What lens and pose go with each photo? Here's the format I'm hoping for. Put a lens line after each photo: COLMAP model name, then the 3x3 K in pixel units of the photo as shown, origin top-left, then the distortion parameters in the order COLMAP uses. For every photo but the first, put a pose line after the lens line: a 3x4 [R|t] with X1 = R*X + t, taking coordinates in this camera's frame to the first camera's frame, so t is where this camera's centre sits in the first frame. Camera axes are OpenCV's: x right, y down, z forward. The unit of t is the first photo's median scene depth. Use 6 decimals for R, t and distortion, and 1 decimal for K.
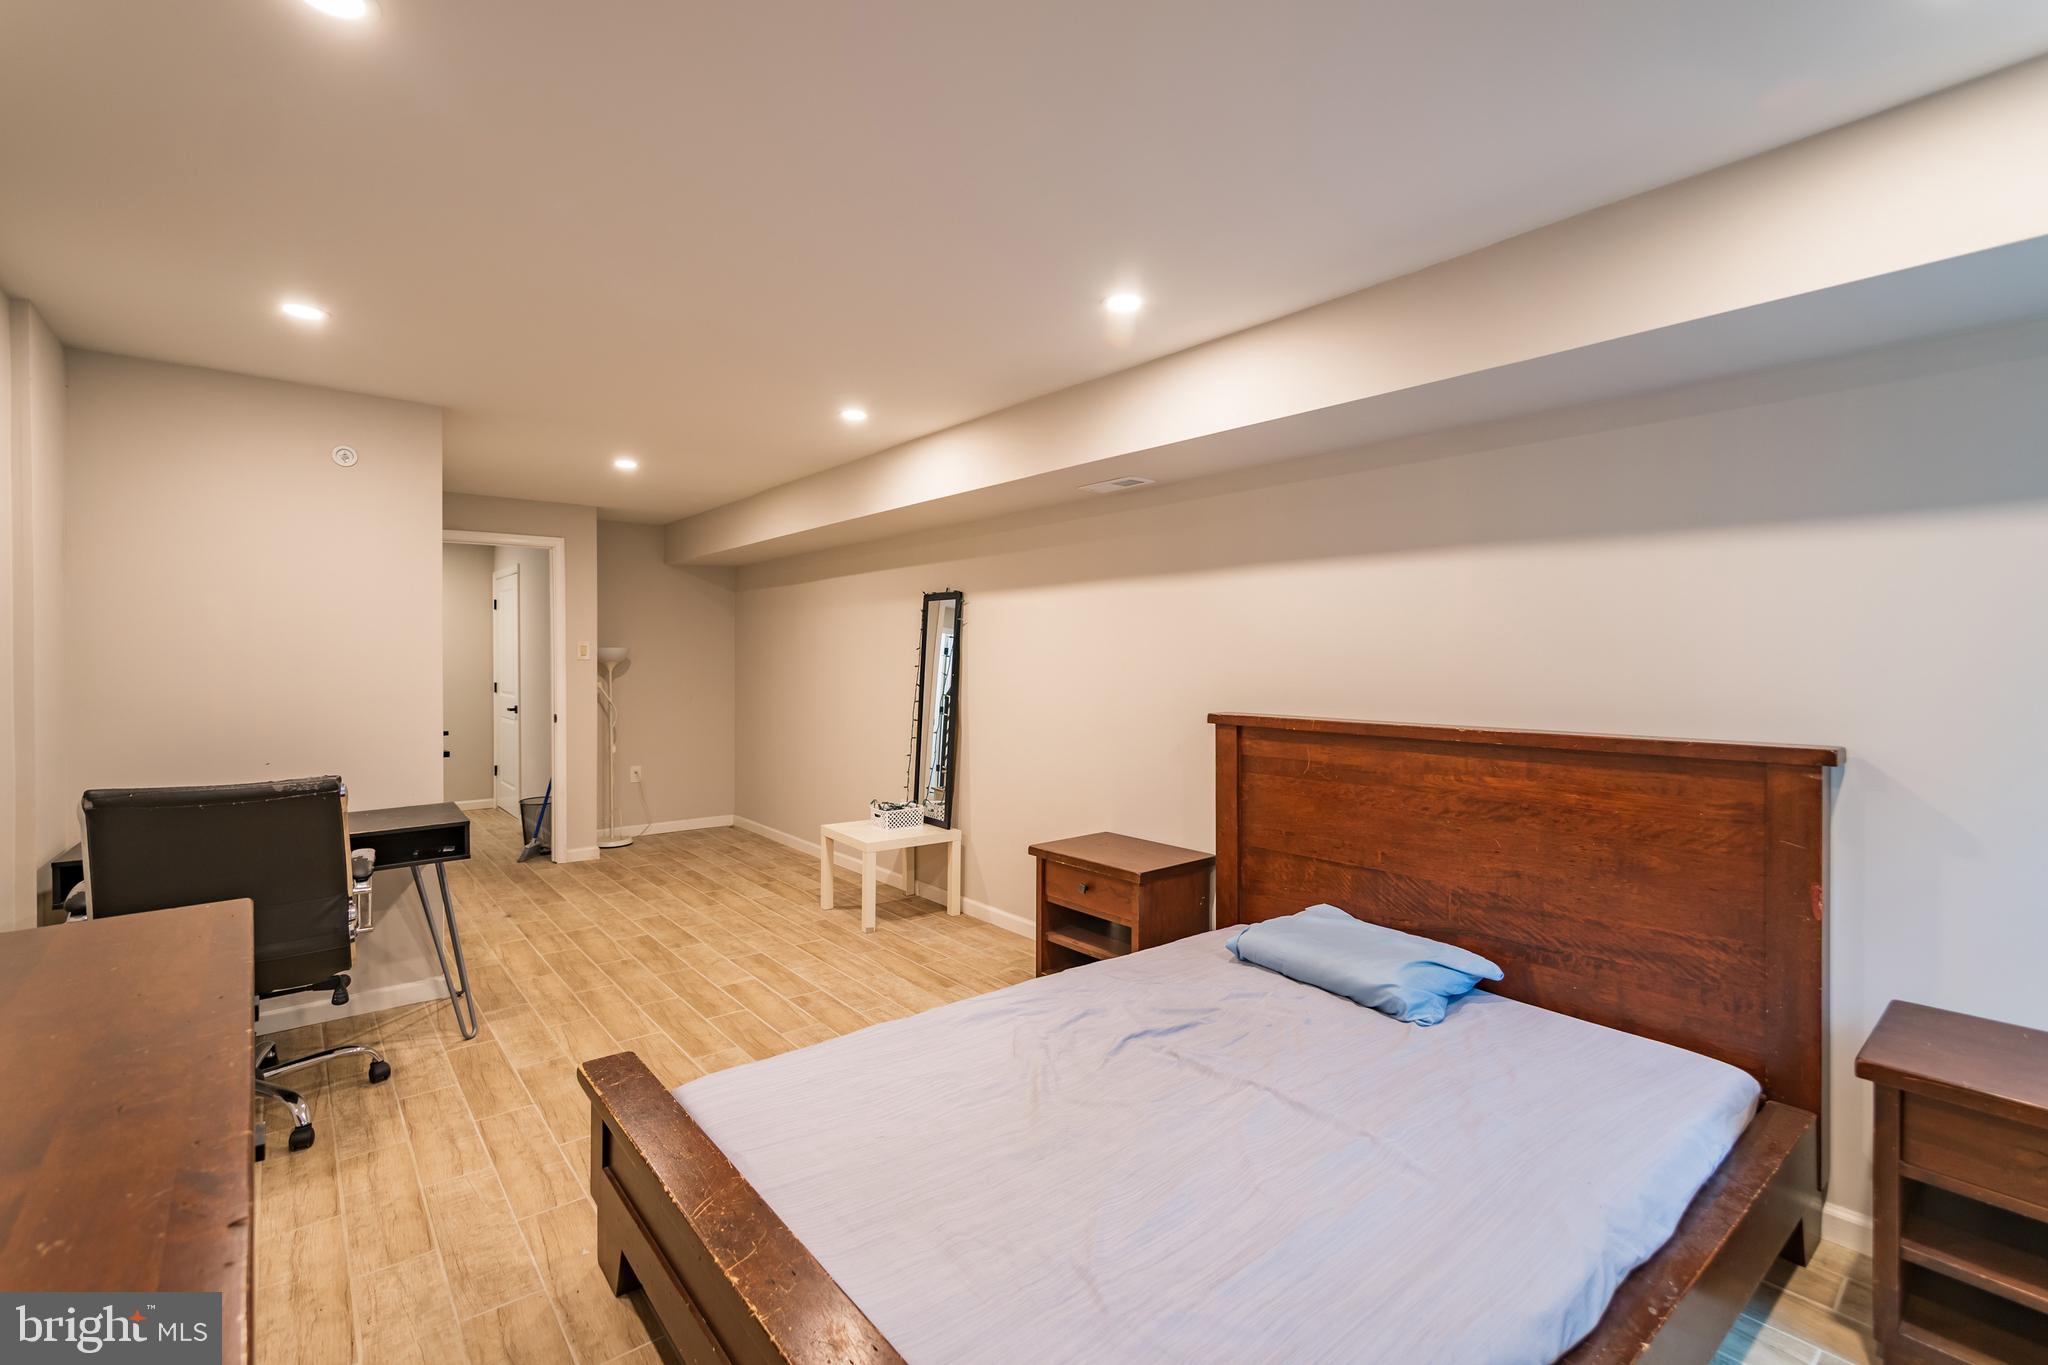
lens RADIAL K [[914.0, 0, 1026.6], [0, 914.0, 666.4], [0, 0, 1]] dist [-0.001233, 0.000757]
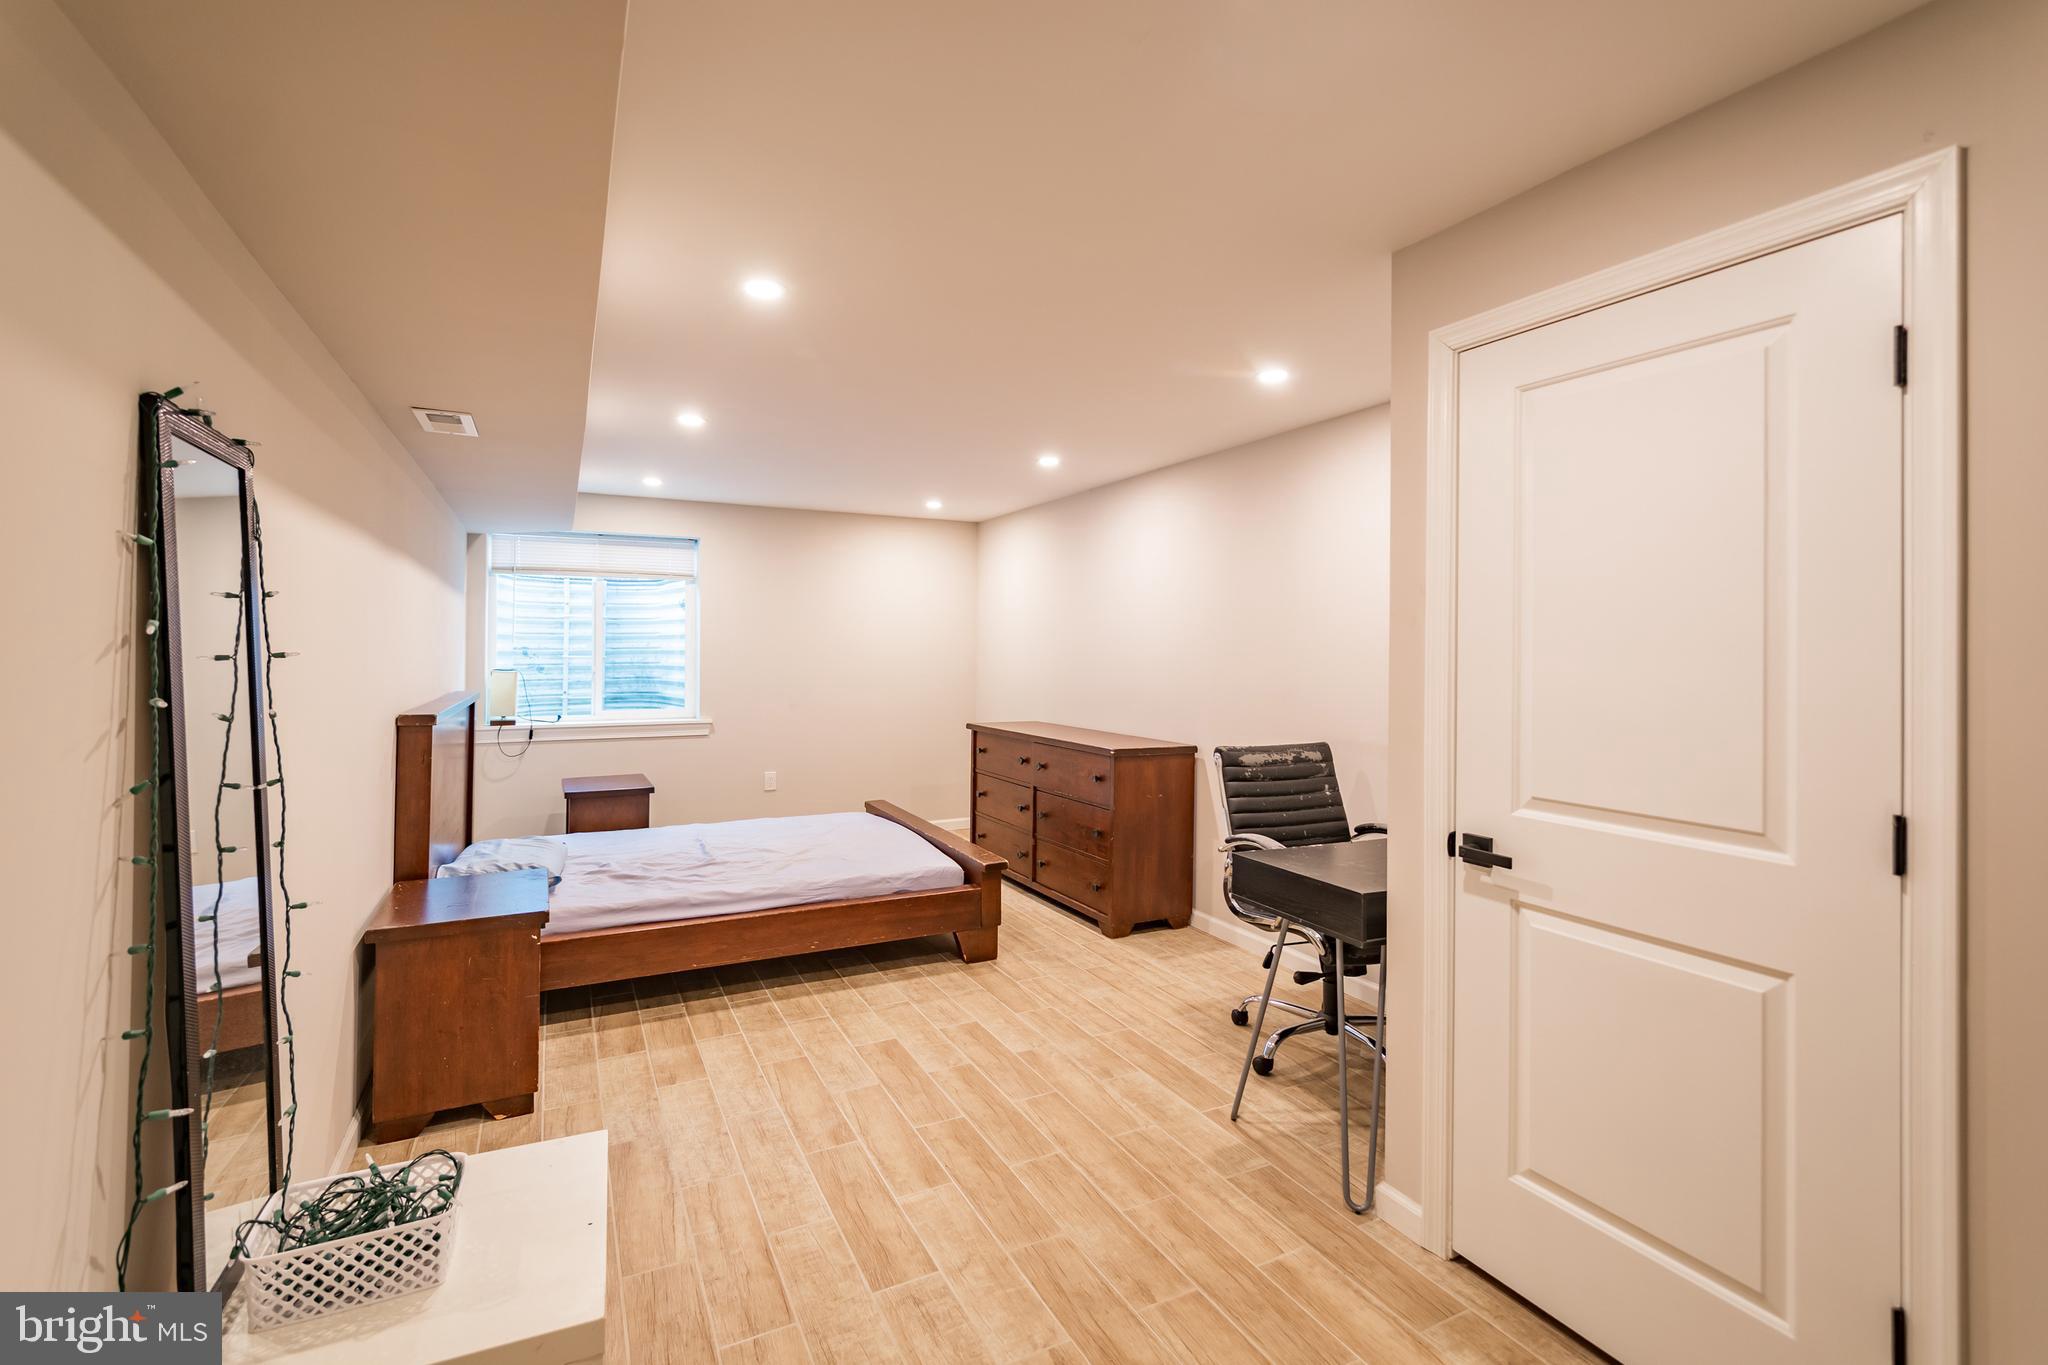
lens RADIAL K [[914.0, 0, 1021.8], [0, 914.0, 662.5], [0, 0, 1]] dist [-0.001233, 0.000757]
pose [[-0.976974, -0.008400, 0.213191, -0.543772], [-0.003621, 0.999733, 0.022800, -0.023058], [-0.213326, 0.021503, -0.976744, 1.687850]]
